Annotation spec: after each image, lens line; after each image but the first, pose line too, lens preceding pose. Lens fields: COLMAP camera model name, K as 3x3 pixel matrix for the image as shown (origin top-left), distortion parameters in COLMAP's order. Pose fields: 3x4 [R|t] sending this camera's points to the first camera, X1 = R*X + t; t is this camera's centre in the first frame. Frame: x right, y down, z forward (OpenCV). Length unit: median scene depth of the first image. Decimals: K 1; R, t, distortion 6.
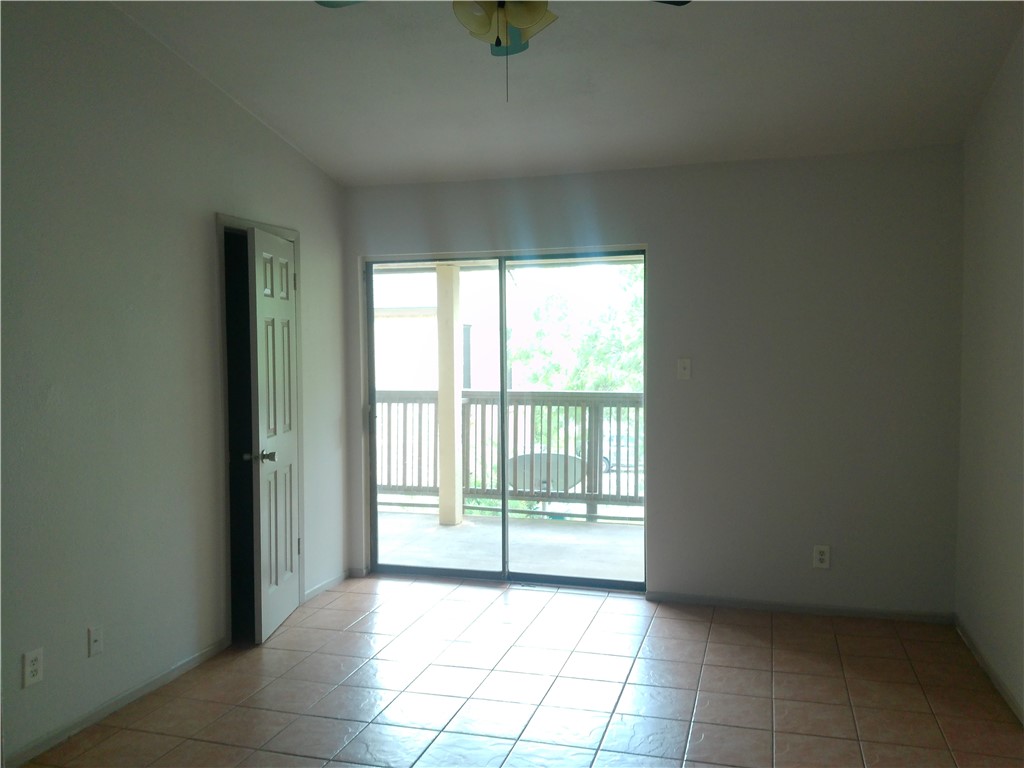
lens RADIAL K [[843.2, 0, 516.7], [0, 843.2, 381.4], [0, 0, 1]] dist [0.065237, -0.106350]
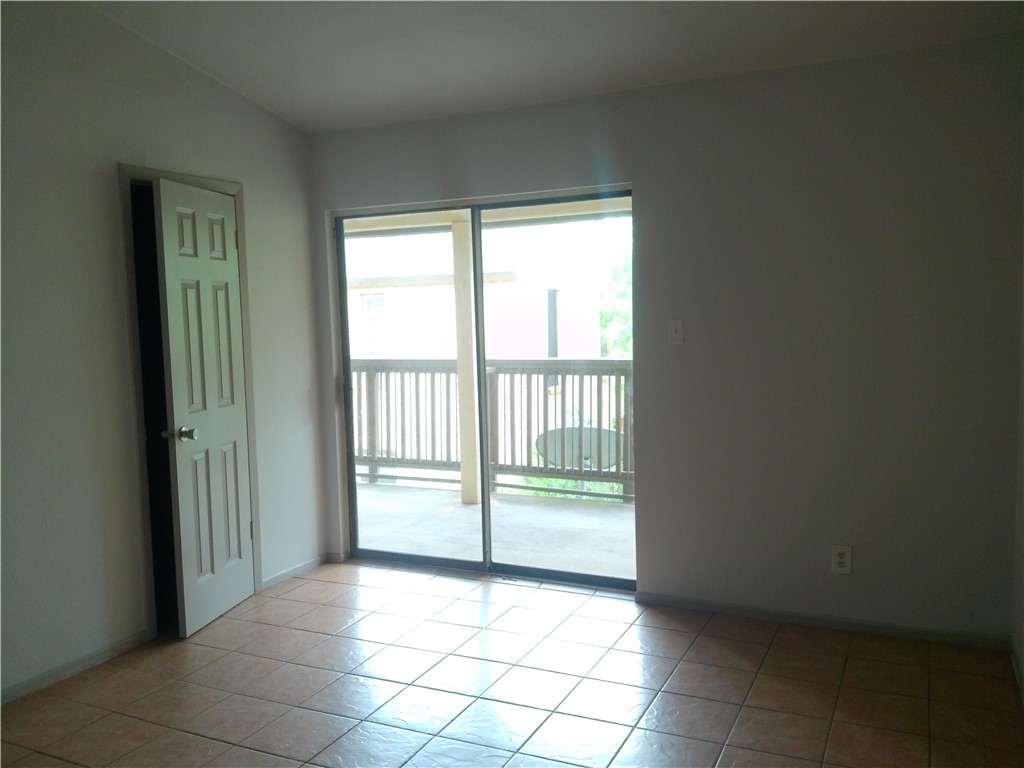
lens RADIAL K [[843.2, 0, 516.7], [0, 843.2, 381.4], [0, 0, 1]] dist [0.065237, -0.106350]
pose [[0.987451, -0.003054, -0.157896, 0.162537], [0.009150, 0.999240, 0.037896, 0.001349], [0.157660, -0.038866, 0.986728, 0.136896]]
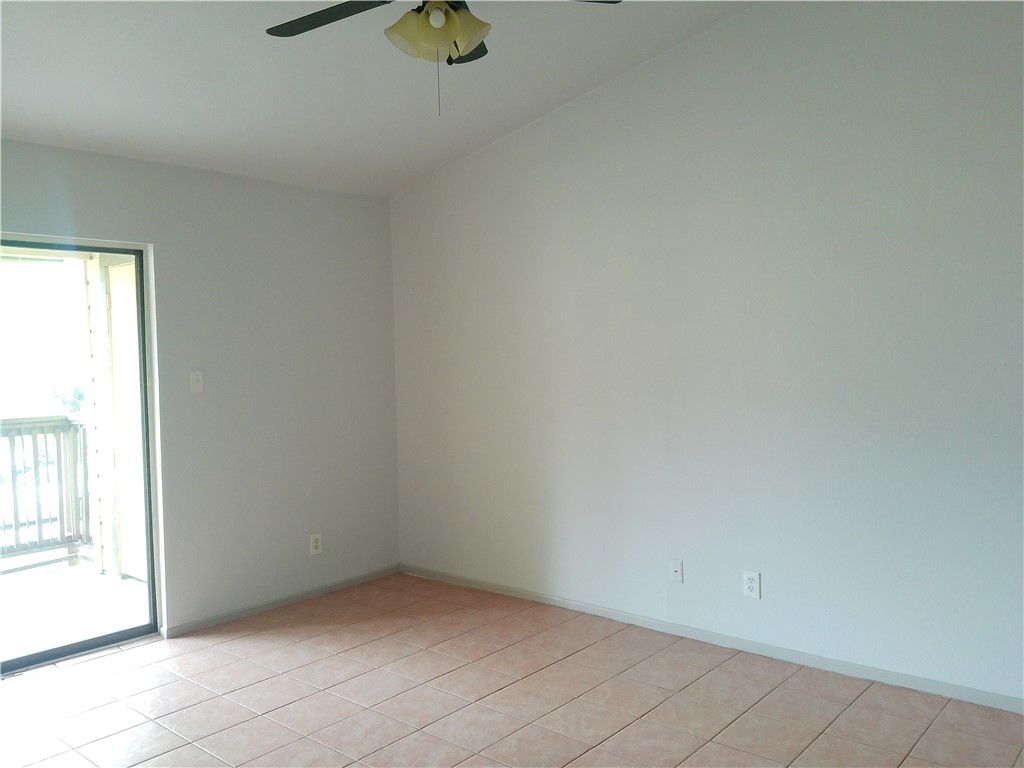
lens RADIAL K [[843.2, 0, 516.7], [0, 843.2, 381.4], [0, 0, 1]] dist [0.065237, -0.106350]
pose [[0.402938, -0.032609, 0.914646, -0.496196], [0.058574, 0.998235, 0.009785, -0.003077], [-0.913351, 0.049632, 0.404137, 0.266501]]
